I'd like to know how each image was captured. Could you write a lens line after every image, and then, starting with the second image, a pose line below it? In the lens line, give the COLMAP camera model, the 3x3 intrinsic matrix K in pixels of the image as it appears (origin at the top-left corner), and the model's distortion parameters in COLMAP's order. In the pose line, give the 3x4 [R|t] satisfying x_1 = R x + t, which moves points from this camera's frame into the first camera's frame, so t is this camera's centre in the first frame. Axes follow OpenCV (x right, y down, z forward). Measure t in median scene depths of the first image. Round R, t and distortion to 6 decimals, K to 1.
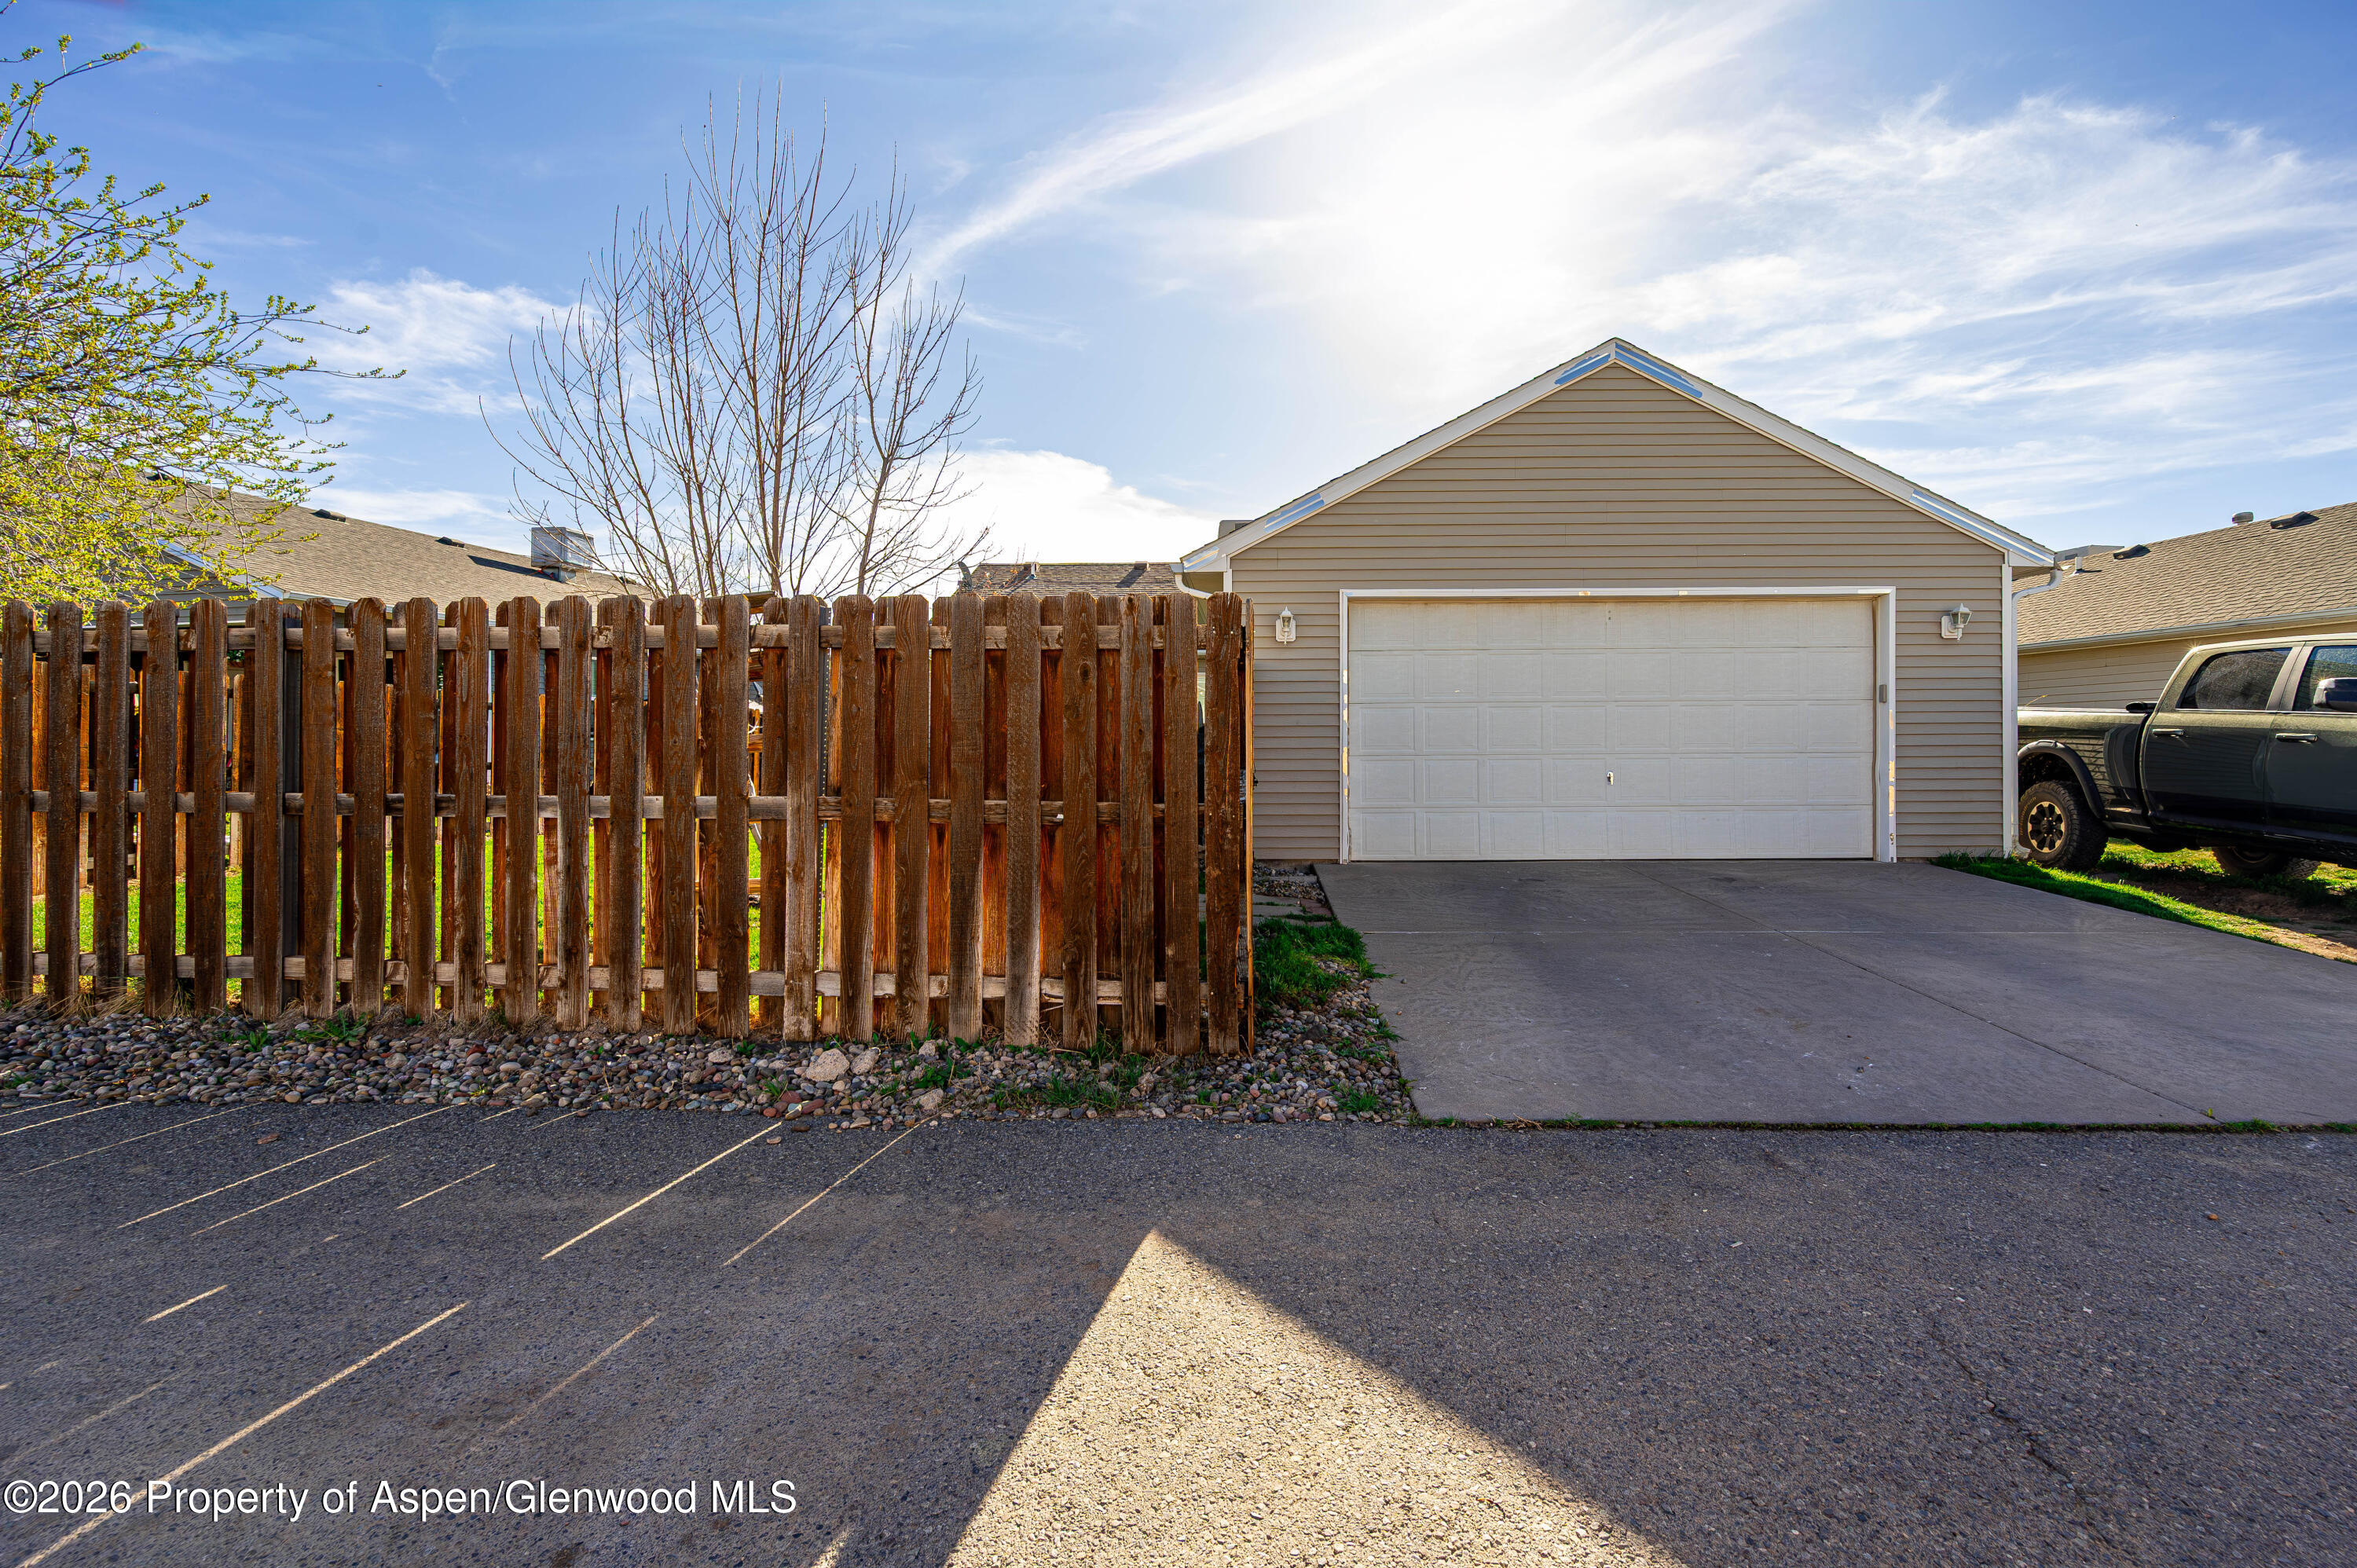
lens RADIAL K [[939.6, 0, 1181.5], [0, 939.6, 781.7], [0, 0, 1]] dist [-0.001332, -0.000243]
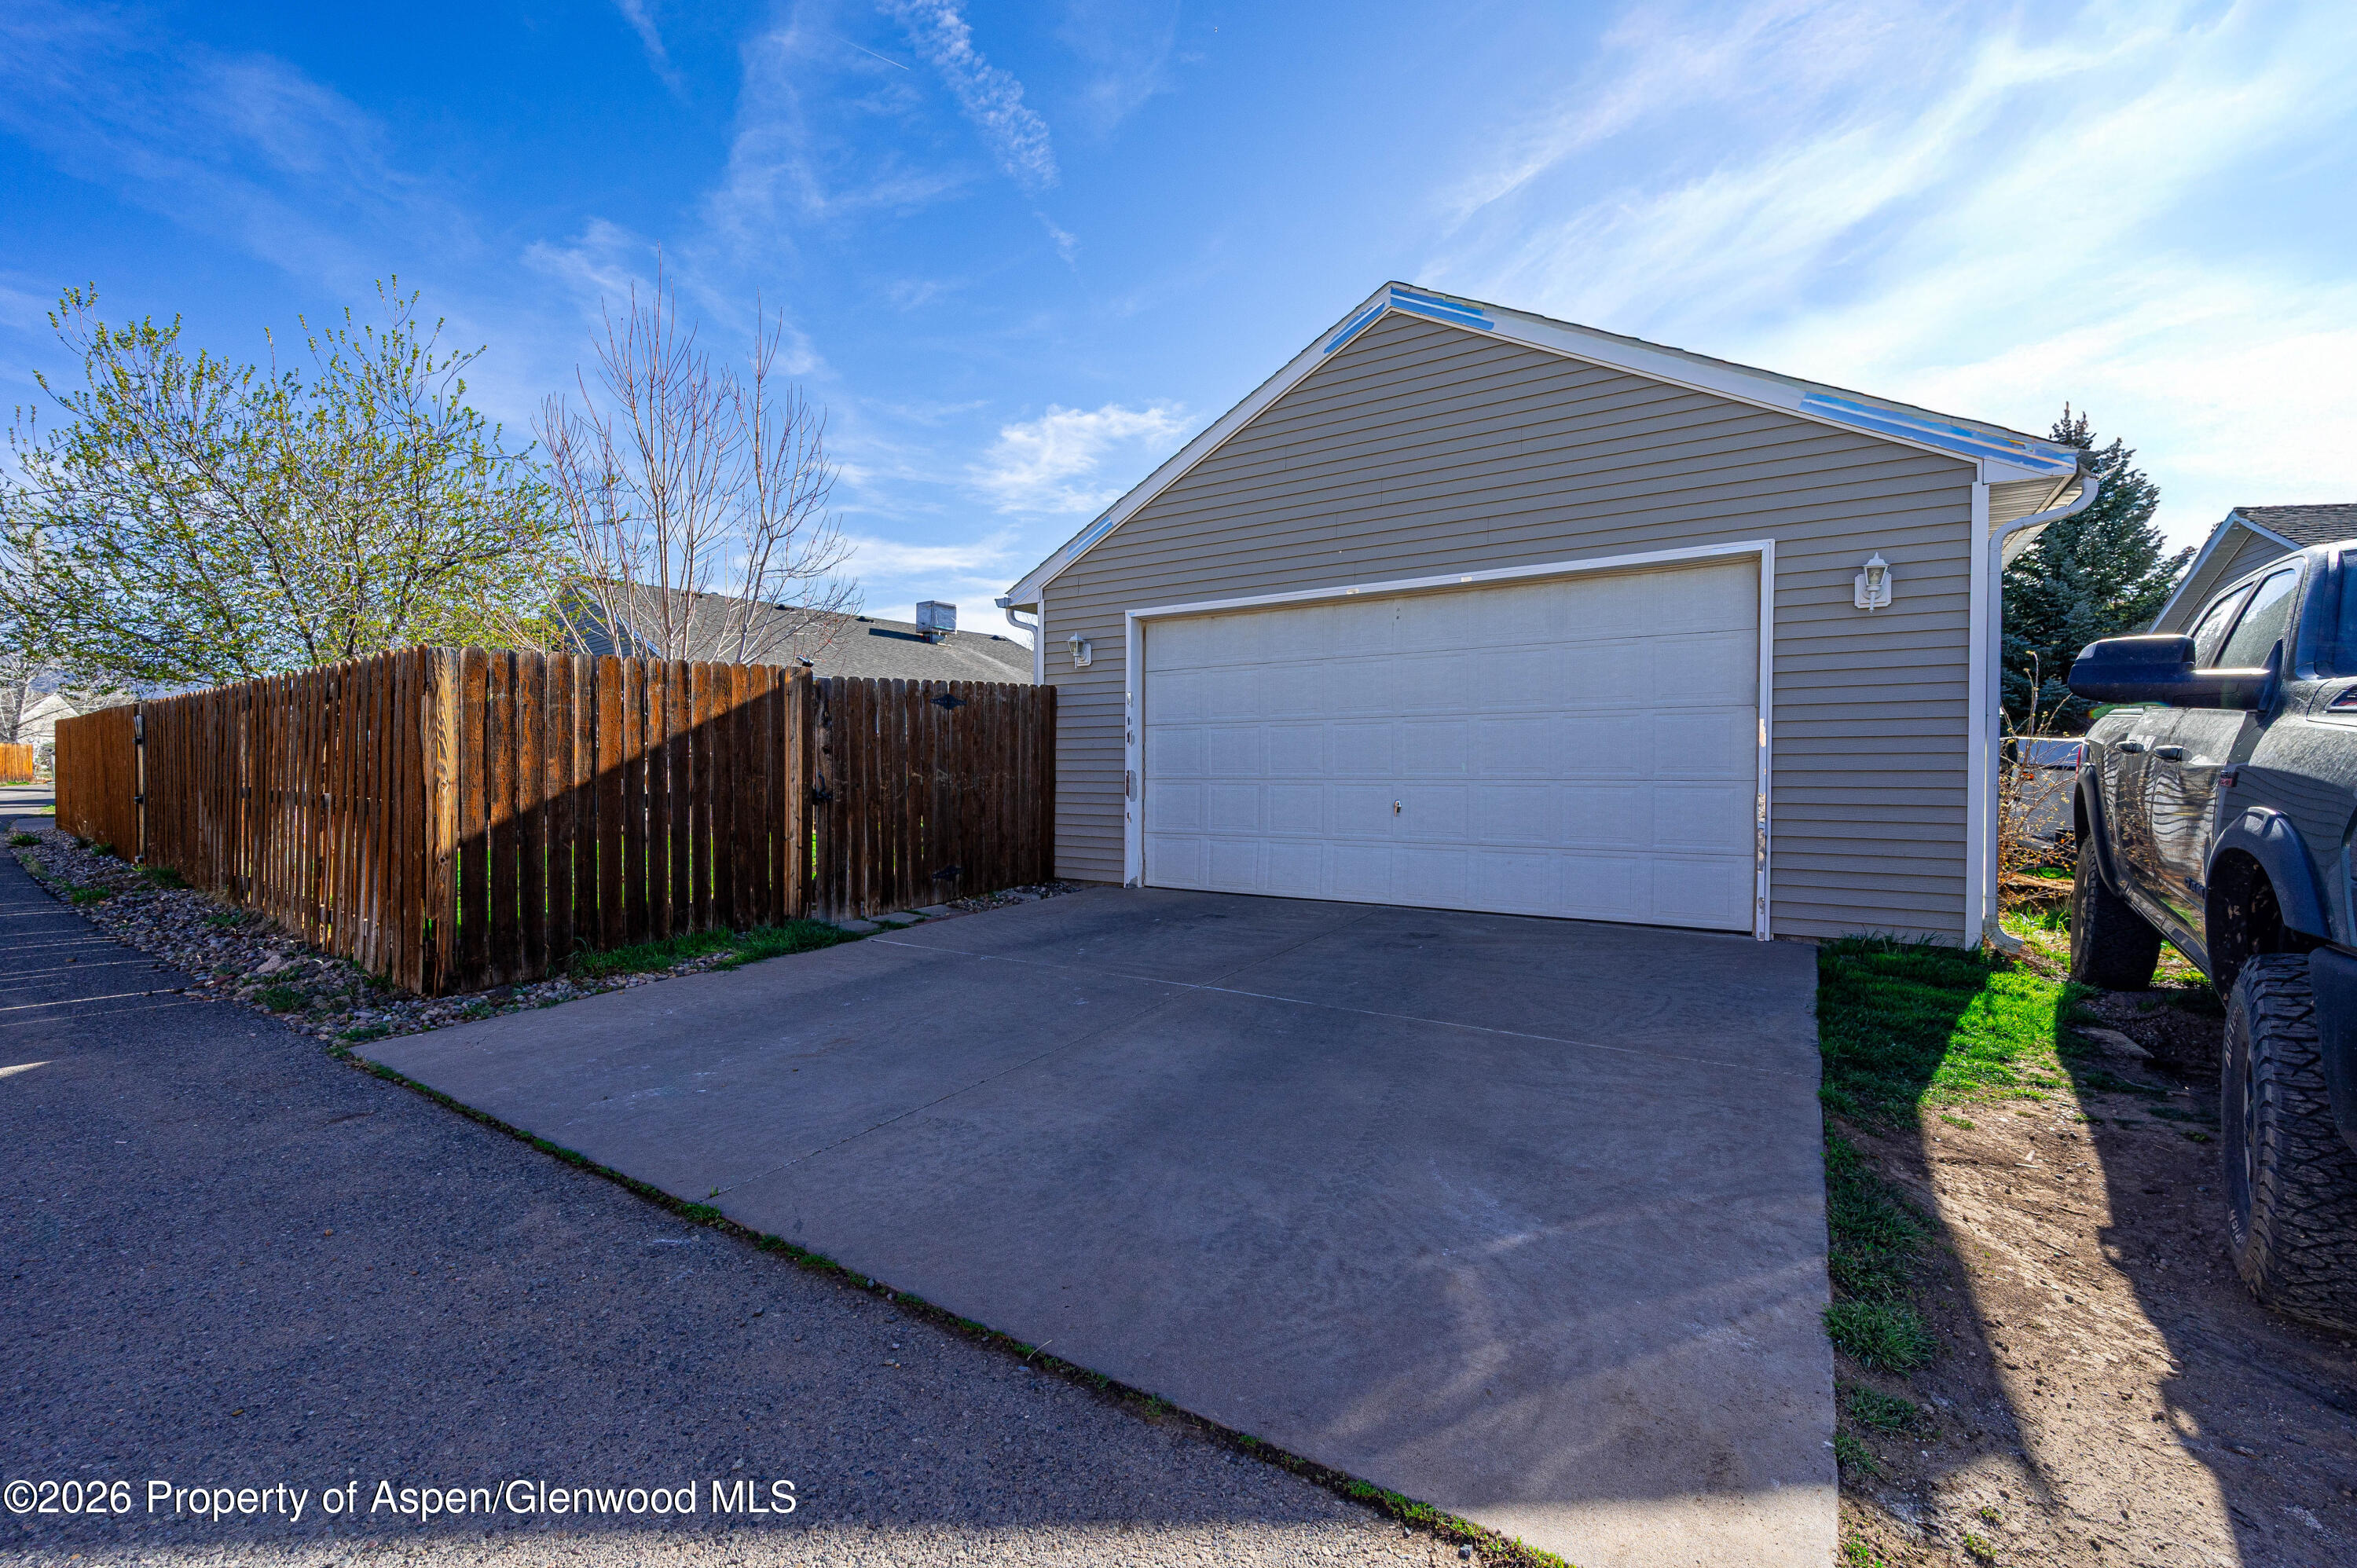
lens RADIAL K [[939.6, 0, 1181.5], [0, 939.6, 781.7], [0, 0, 1]] dist [-0.001332, -0.000243]
pose [[0.854688, 0.011021, -0.519025, 0.722093], [-0.028403, 0.999270, -0.025553, -0.000497], [0.518365, 0.036582, 0.854377, 0.187914]]
